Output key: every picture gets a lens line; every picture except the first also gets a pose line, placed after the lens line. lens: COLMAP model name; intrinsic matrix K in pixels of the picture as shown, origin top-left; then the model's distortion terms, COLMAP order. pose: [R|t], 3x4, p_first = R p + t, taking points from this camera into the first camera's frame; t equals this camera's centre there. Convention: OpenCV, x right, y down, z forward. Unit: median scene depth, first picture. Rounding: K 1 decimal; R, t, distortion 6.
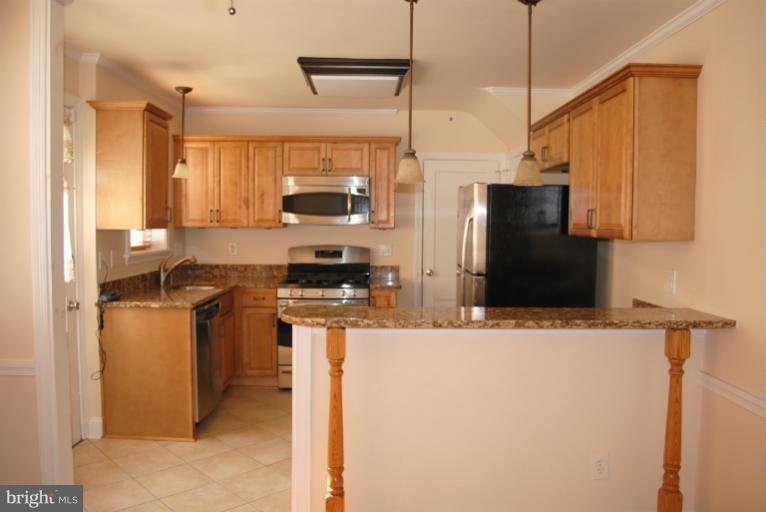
lens RADIAL K [[601.5, 0, 390.1], [0, 601.5, 252.2], [0, 0, 1]] dist [-0.084044, 0.015375]
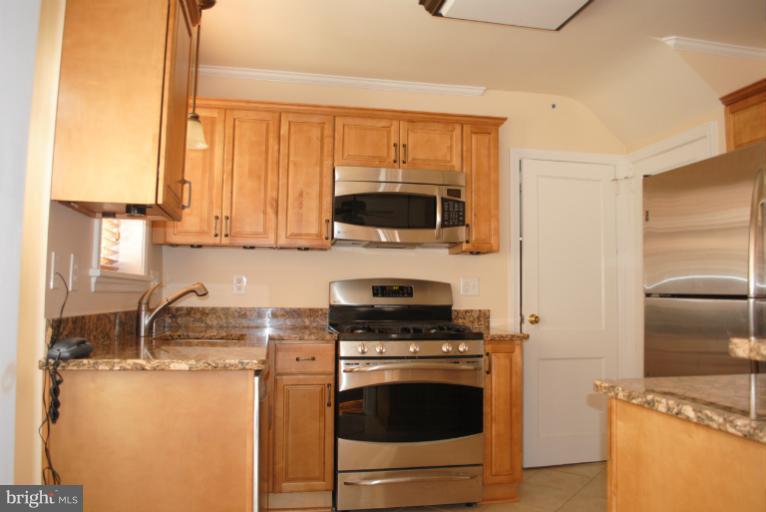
lens RADIAL K [[601.5, 0, 387.7], [0, 601.5, 255.0], [0, 0, 1]] dist [-0.084044, 0.015375]
pose [[0.986134, 0.013743, 0.165378, -0.237594], [0.005848, 0.993069, -0.117391, 0.044513], [-0.165845, 0.116730, 0.979219, 0.387648]]
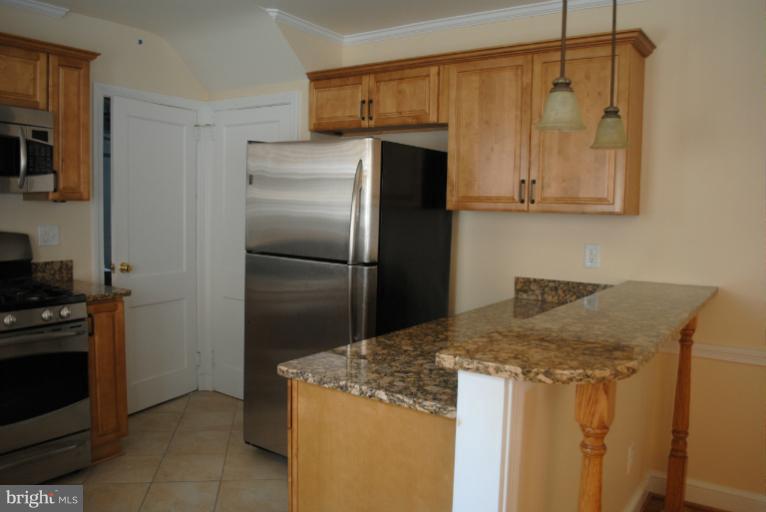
lens RADIAL K [[601.5, 0, 385.2], [0, 601.5, 253.0], [0, 0, 1]] dist [-0.084044, 0.015375]
pose [[0.580361, -0.058705, 0.812241, -0.330017], [0.024776, 0.998209, 0.054443, -0.011893], [-0.813982, -0.011472, 0.580776, 0.420112]]
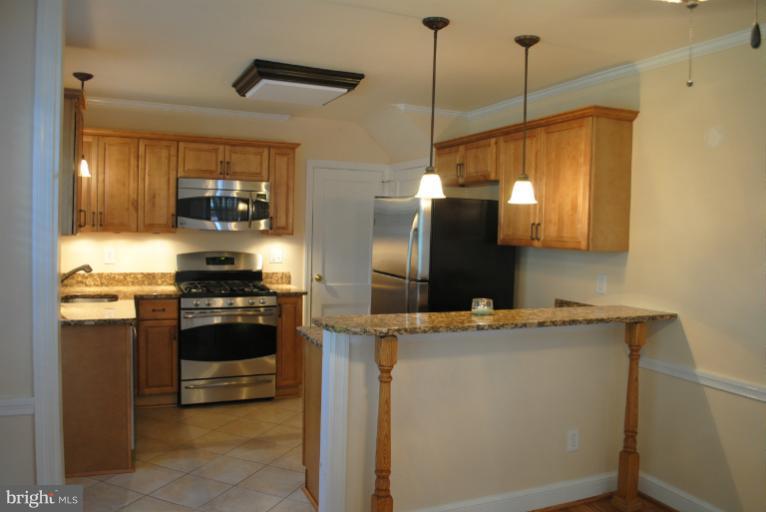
lens RADIAL K [[601.5, 0, 388.1], [0, 601.5, 254.0], [0, 0, 1]] dist [-0.084044, 0.015375]
pose [[0.921550, -0.002018, 0.388254, -0.247363], [0.002119, 0.999998, 0.000168, -0.008284], [-0.388253, 0.000668, 0.921552, 0.020184]]
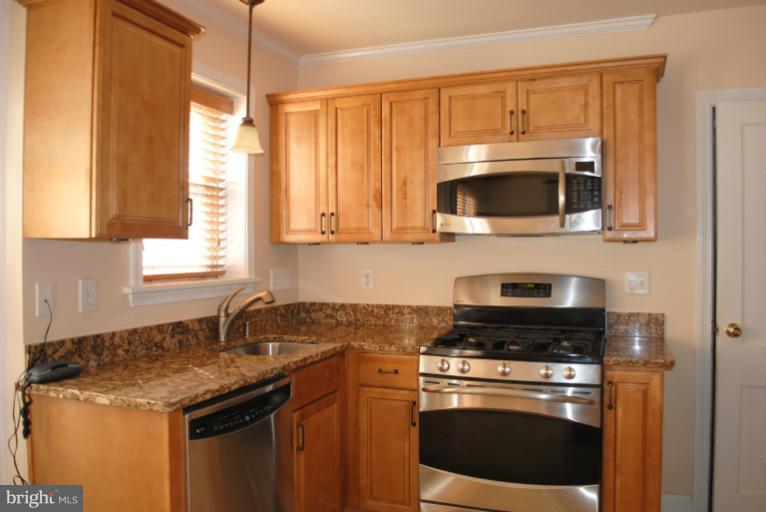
lens RADIAL K [[601.5, 0, 390.2], [0, 601.5, 252.4], [0, 0, 1]] dist [-0.084044, 0.015375]
pose [[0.925055, -0.008005, -0.379750, -0.010583], [-0.009855, 0.998936, -0.045063, -0.005555], [0.379706, 0.045428, 0.923991, 0.495093]]
